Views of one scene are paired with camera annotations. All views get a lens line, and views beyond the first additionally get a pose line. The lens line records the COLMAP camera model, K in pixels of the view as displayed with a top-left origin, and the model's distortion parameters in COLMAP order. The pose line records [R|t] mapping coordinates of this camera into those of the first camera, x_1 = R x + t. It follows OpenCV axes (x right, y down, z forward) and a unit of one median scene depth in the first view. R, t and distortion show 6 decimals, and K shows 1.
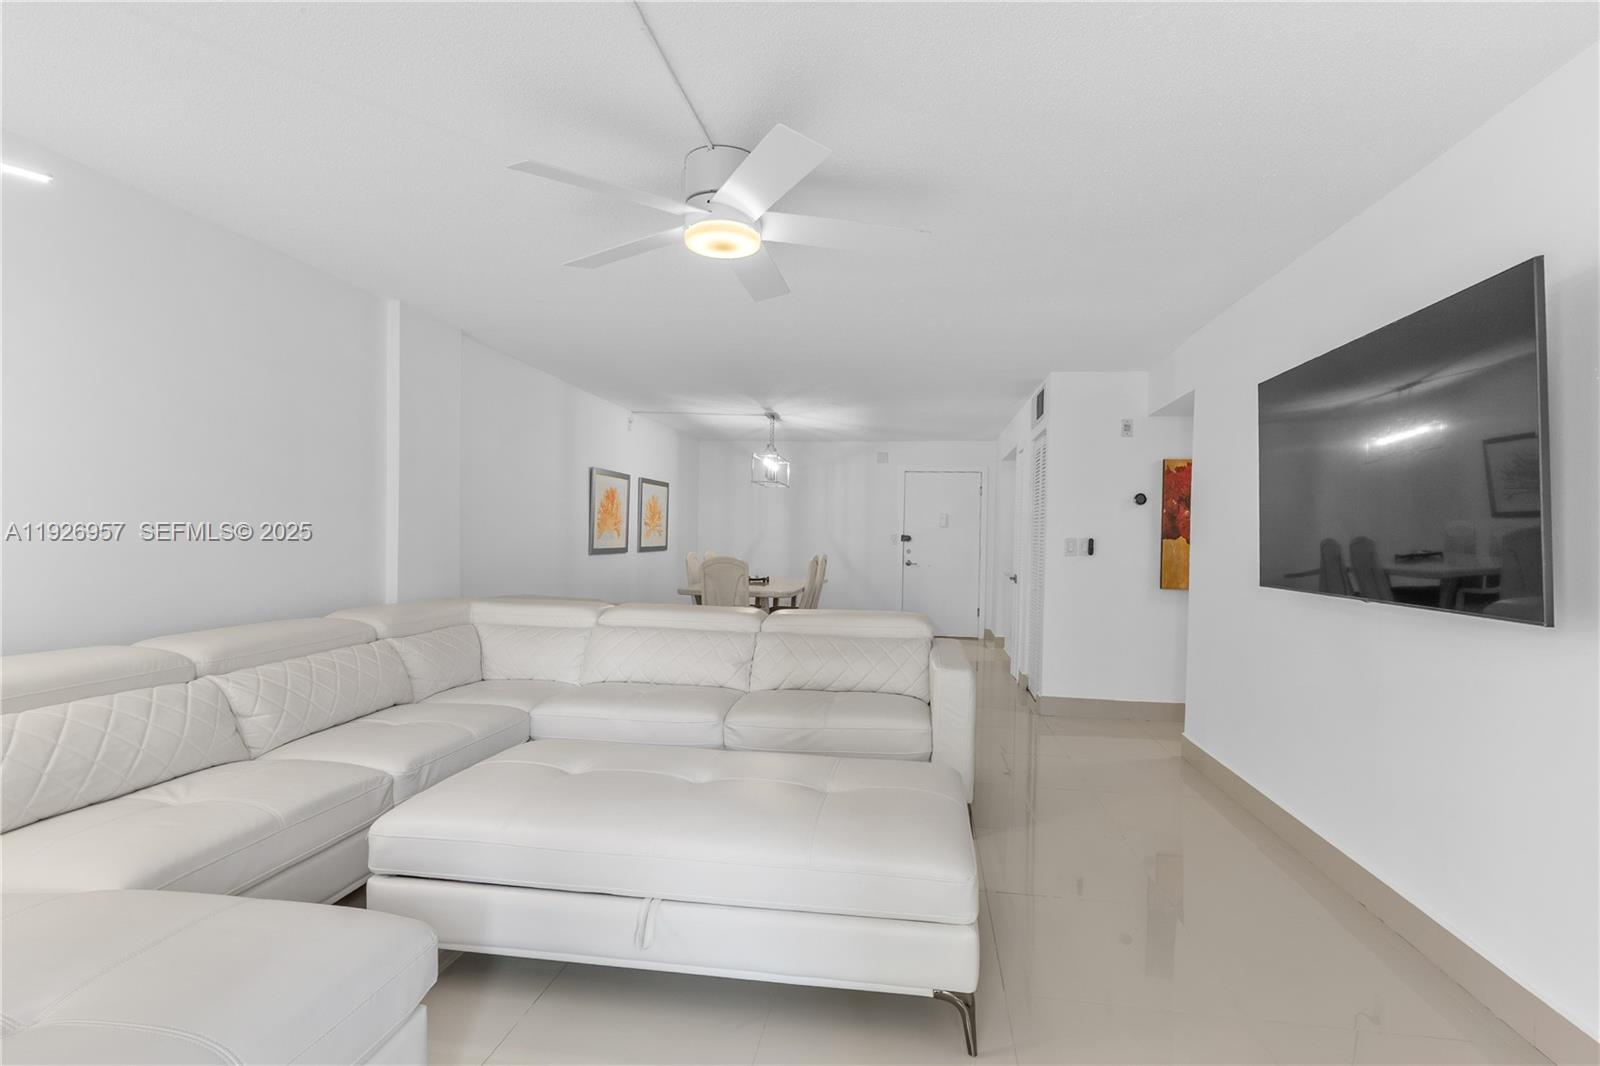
lens RADIAL K [[758.8, 0, 802.7], [0, 758.8, 558.3], [0, 0, 1]] dist [0.001039, 0.000071]
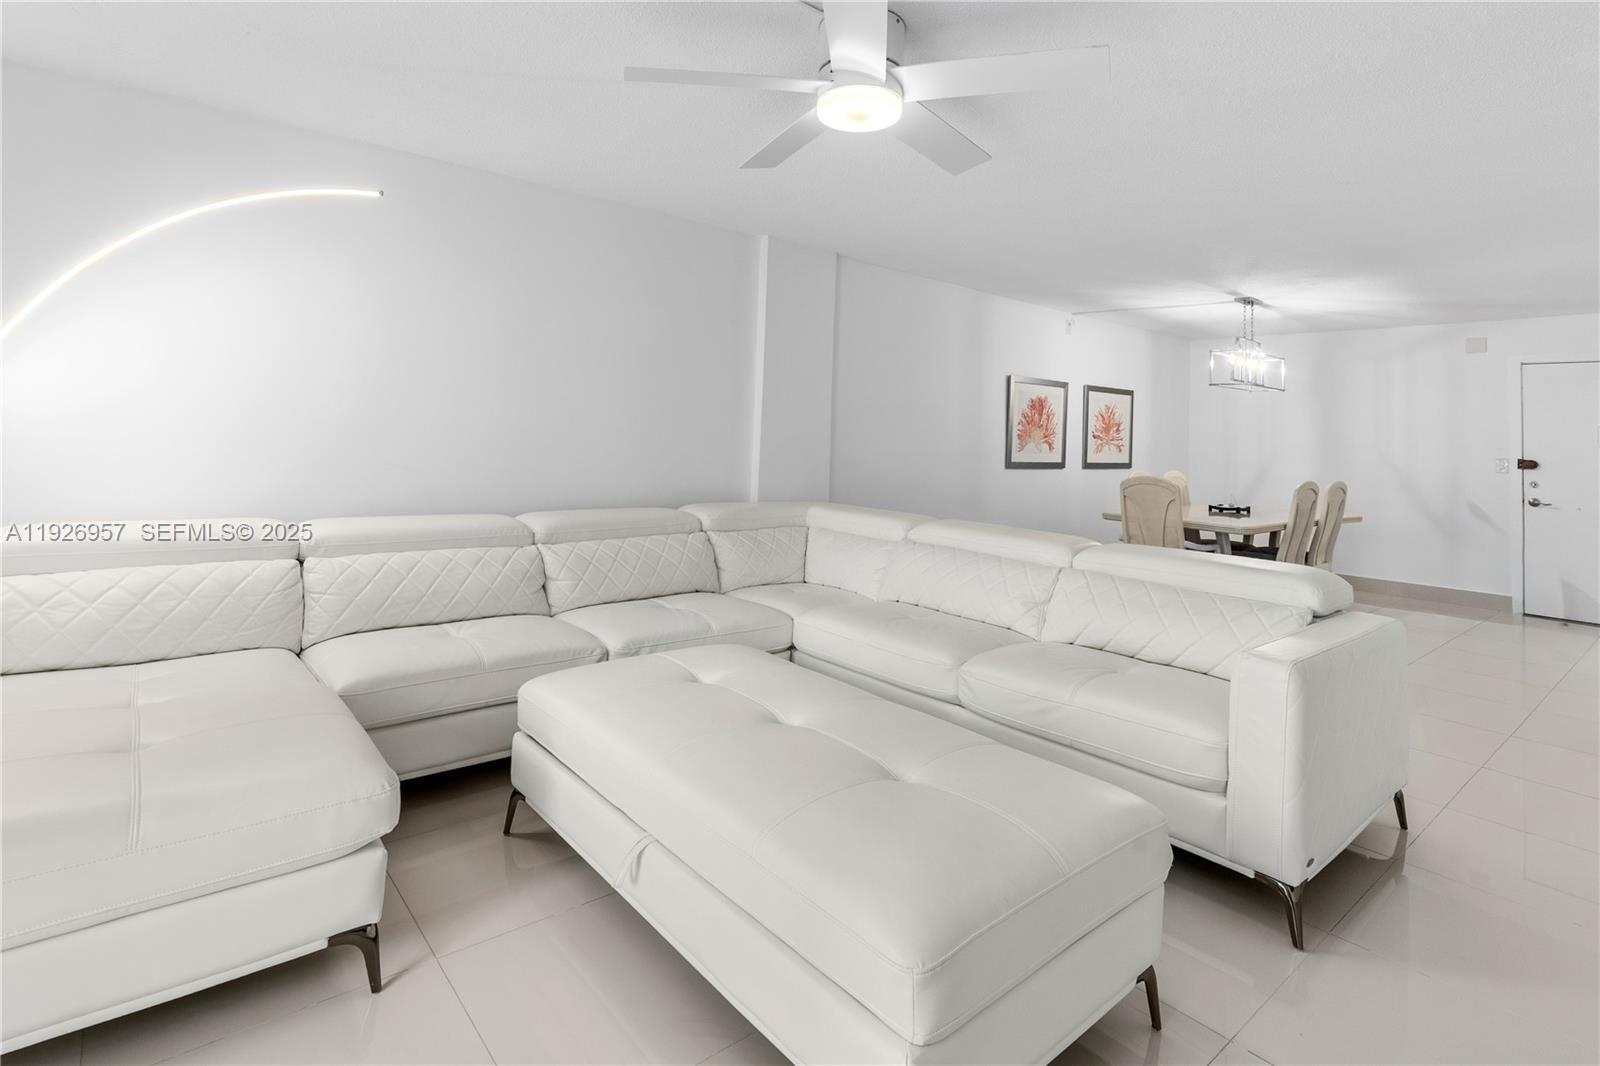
lens RADIAL K [[777.0, 0, 801.2], [0, 777.0, 413.6], [0, 0, 1]] dist [0.000669, 0.000137]
pose [[0.750199, -0.008986, -0.661151, 0.162334], [-0.043423, 0.997080, -0.062823, -0.000899], [0.659785, 0.075839, 0.747618, 0.112049]]
